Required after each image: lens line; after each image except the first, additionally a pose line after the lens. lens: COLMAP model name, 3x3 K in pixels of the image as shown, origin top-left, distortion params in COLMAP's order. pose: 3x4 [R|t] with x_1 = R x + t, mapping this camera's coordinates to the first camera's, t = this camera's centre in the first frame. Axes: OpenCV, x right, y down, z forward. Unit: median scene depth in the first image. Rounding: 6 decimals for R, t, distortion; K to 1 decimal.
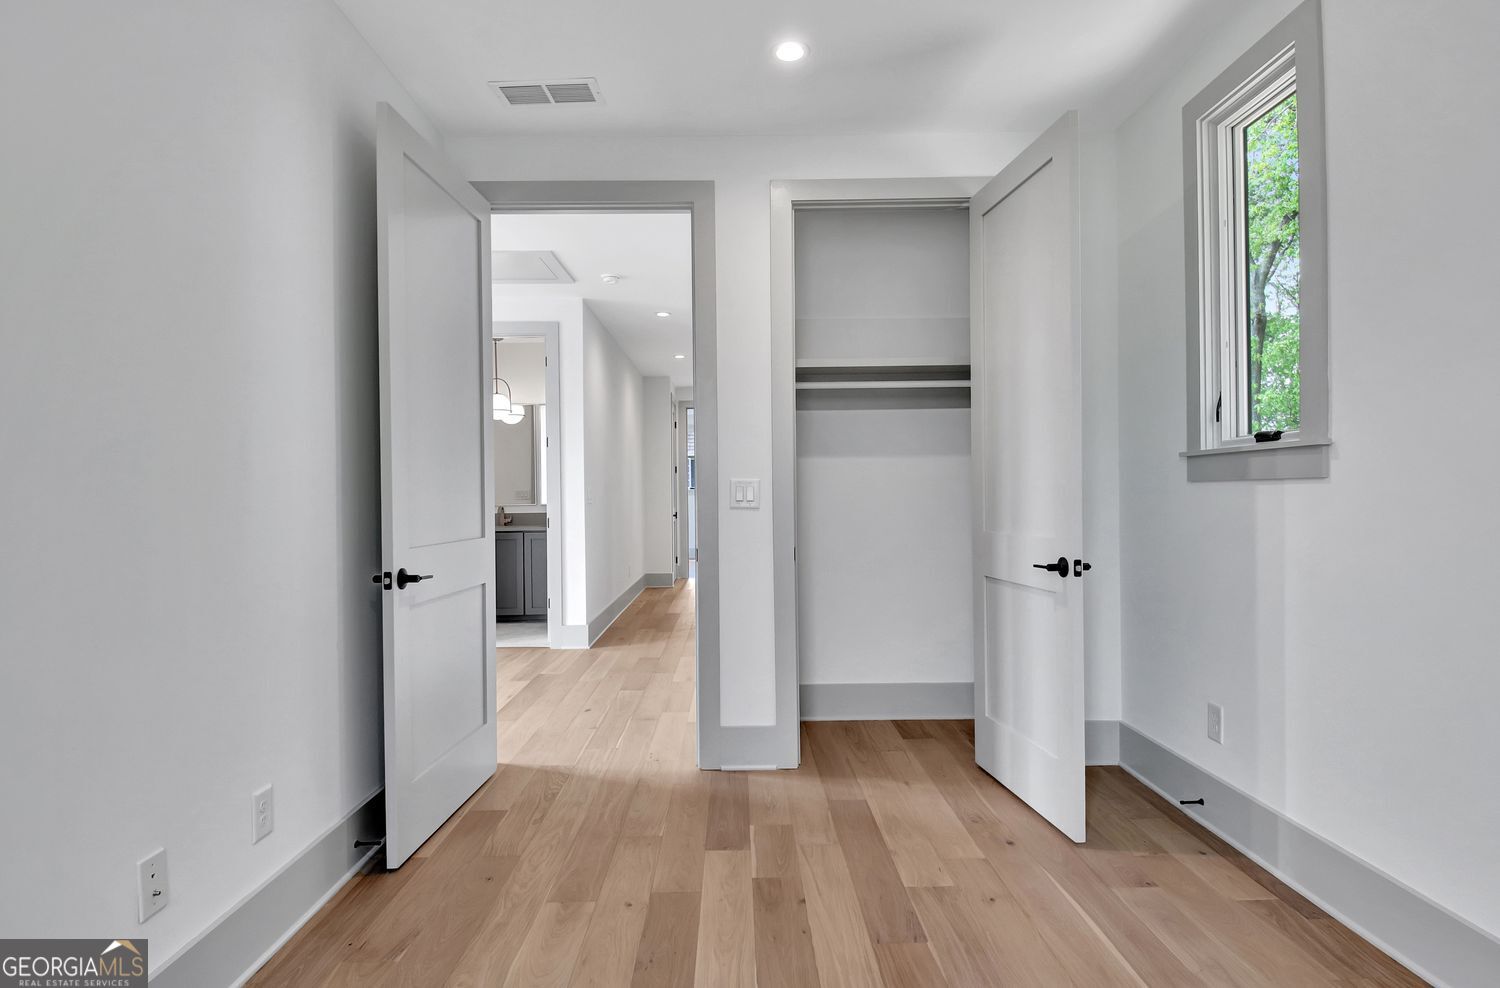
lens RADIAL K [[776.2, 0, 739.6], [0, 776.2, 504.3], [0, 0, 1]] dist [-0.013175, -0.001108]
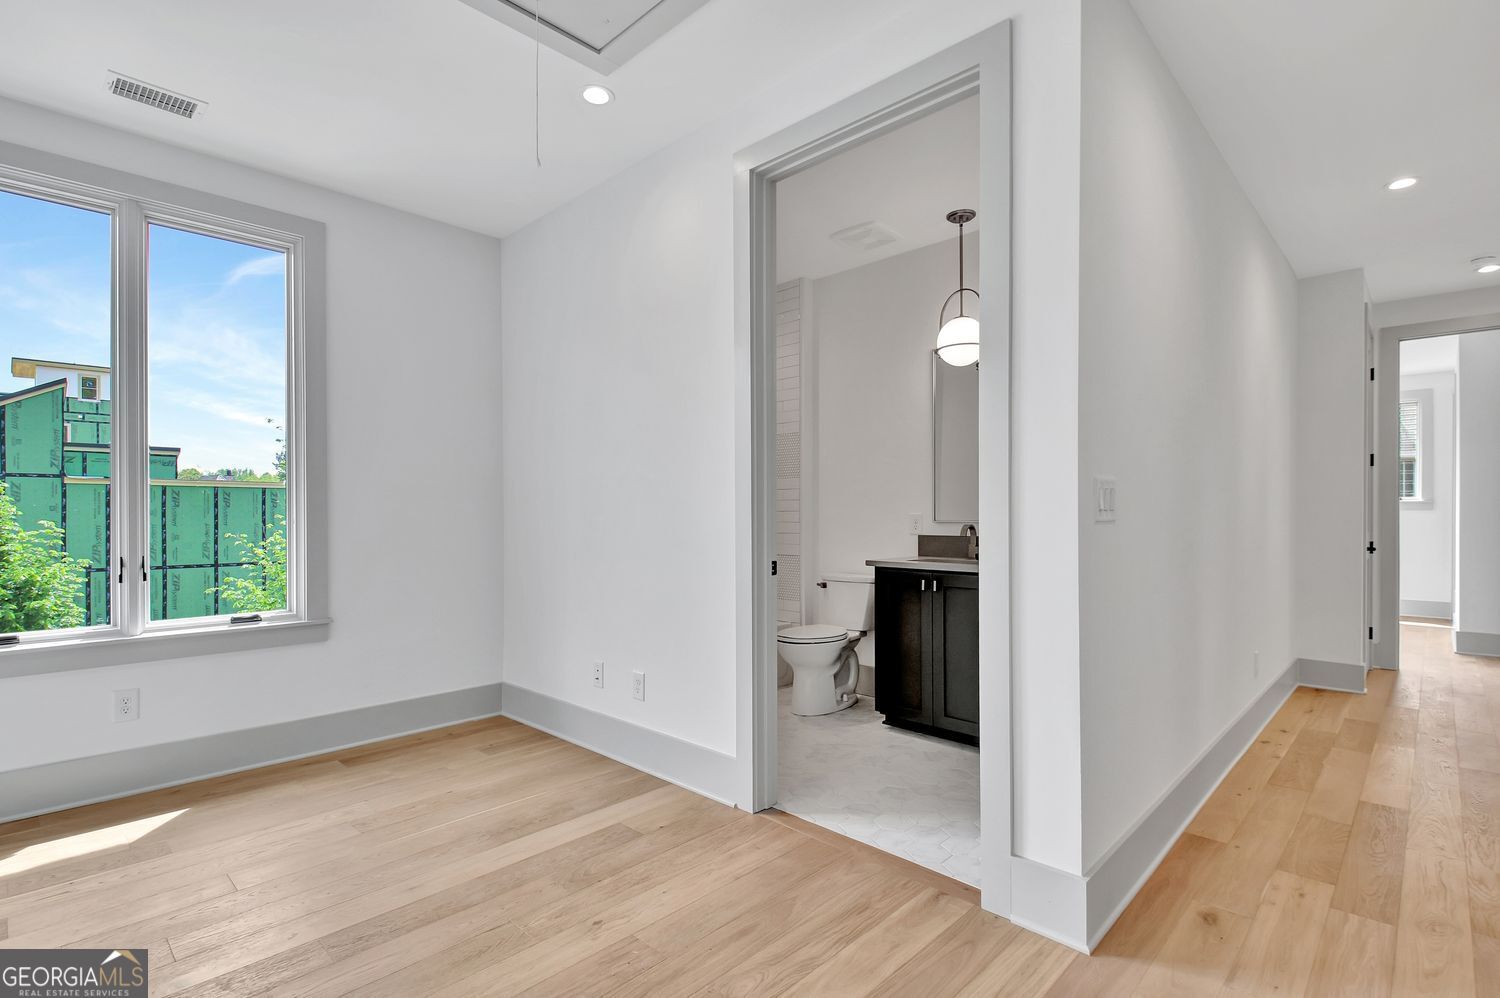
lens RADIAL K [[713.9, 0, 747.0], [0, 713.9, 513.4], [0, 0, 1]] dist [0.001597, 0.000300]
pose [[0.713008, 0.005722, -0.701133, -0.186651], [-0.012509, 0.999911, -0.004560, -0.009805], [0.701044, 0.012022, 0.713016, 1.518955]]
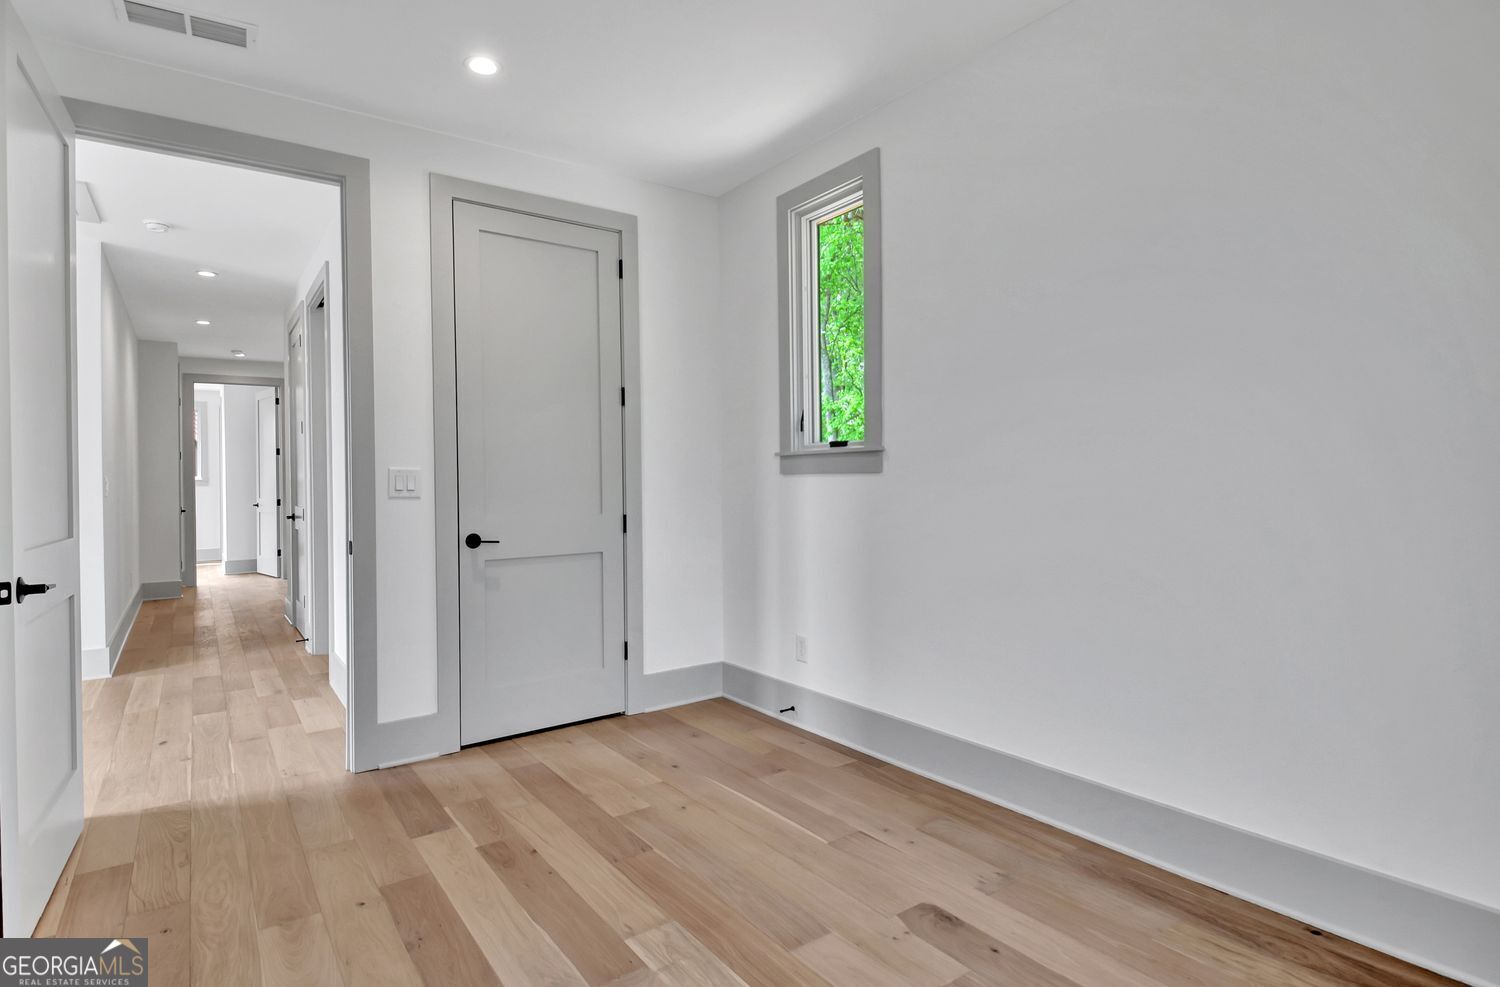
lens RADIAL K [[757.8, 0, 750.0], [0, 757.8, 493.5], [0, 0, 1]] dist [0.003908, -0.017626]
pose [[0.812726, -0.007477, 0.582598, -0.242405], [0.009153, 0.999958, 0.000064, 0.003764], [-0.582575, 0.005280, 0.812760, -0.050760]]
